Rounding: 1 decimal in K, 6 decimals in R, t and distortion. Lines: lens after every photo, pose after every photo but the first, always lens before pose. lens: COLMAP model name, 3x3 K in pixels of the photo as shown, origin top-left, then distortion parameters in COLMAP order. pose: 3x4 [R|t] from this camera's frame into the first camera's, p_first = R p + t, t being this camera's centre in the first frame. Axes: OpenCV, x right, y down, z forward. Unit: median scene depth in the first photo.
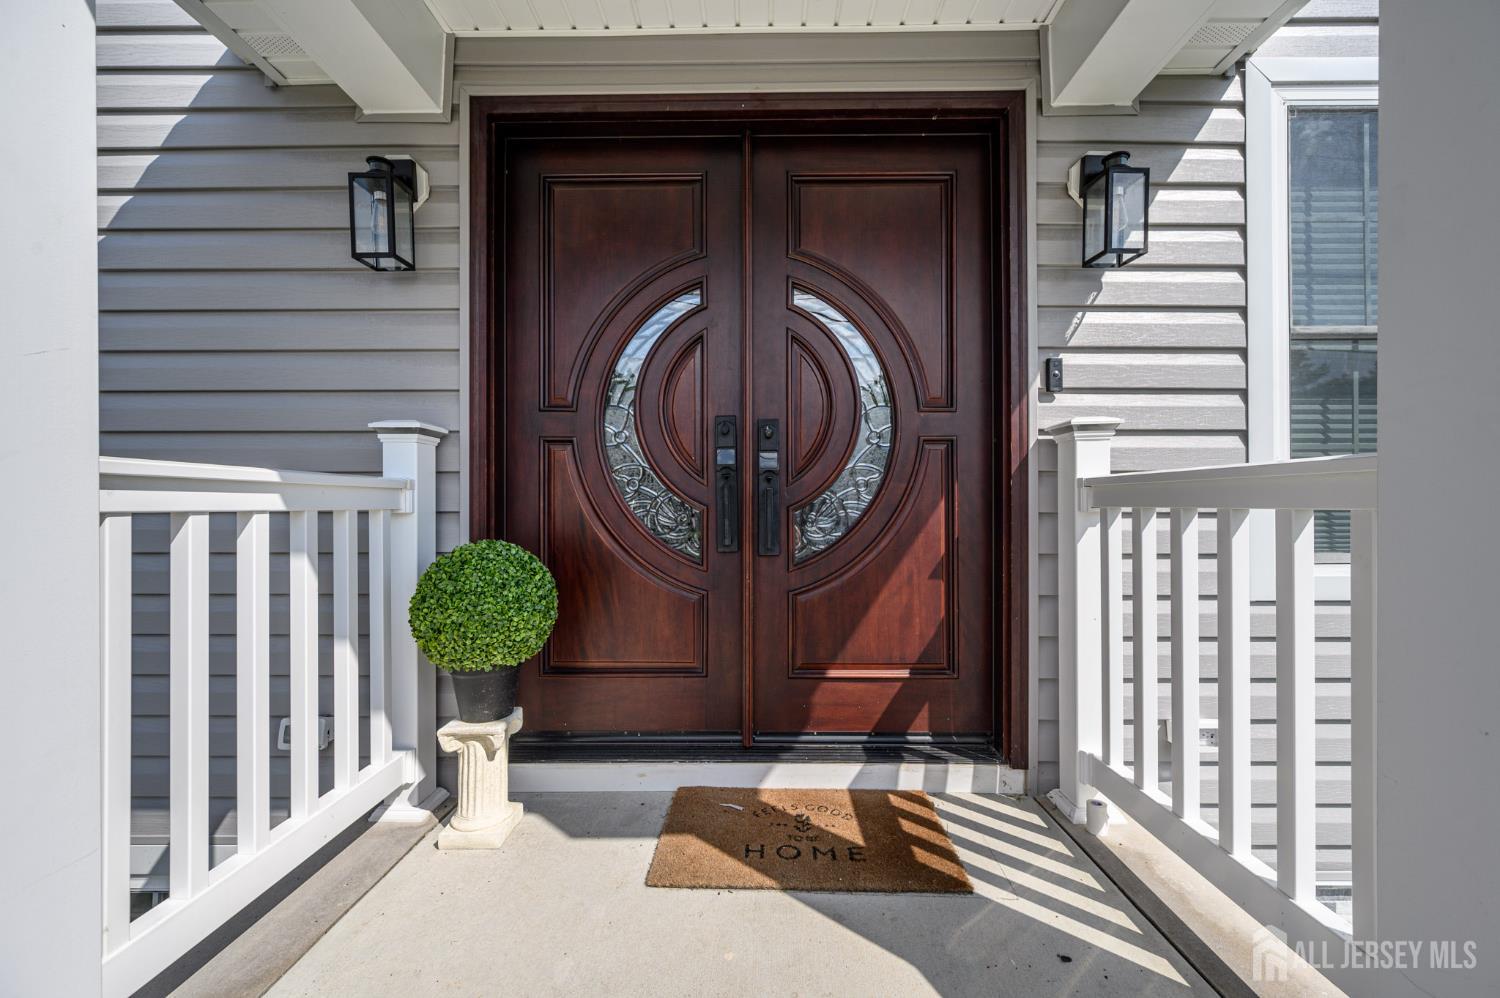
lens RADIAL K [[633.5, 0, 740.7], [0, 633.5, 504.3], [0, 0, 1]] dist [-0.009700, -0.000113]
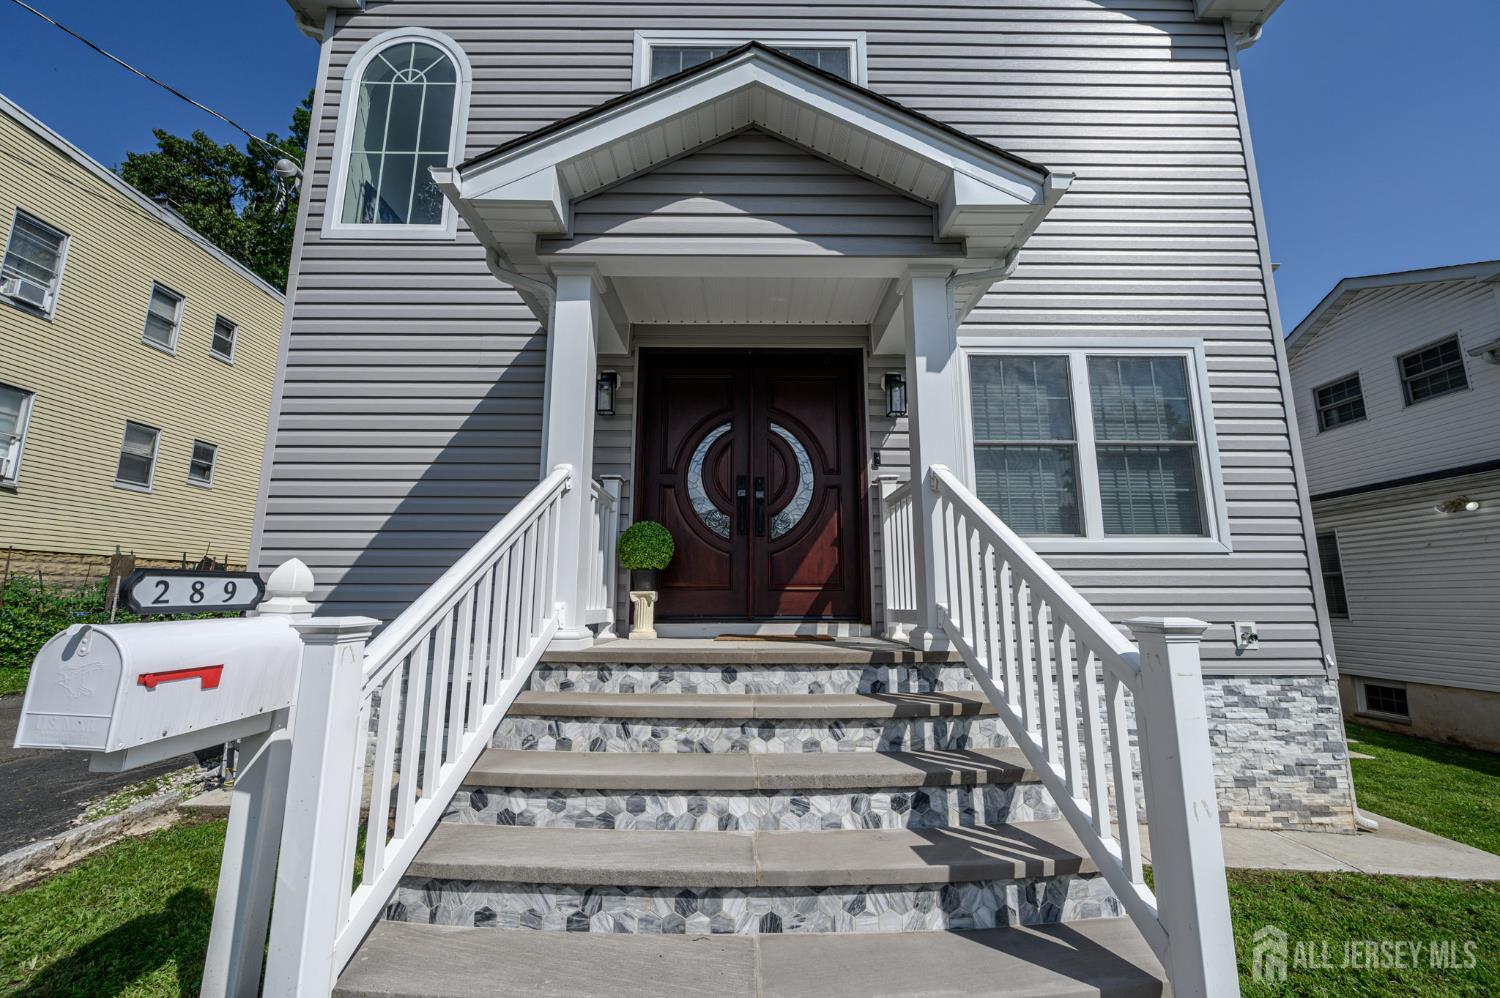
lens RADIAL K [[591.2, 0, 750.0], [0, 591.2, 499.0], [0, 0, 1]] dist [-0.000645, 0.000057]
pose [[0.999794, 0.006791, 0.019135, -0.034869], [-0.003643, 0.987109, -0.160009, 0.298793], [-0.019975, 0.159906, 0.986930, -1.158773]]
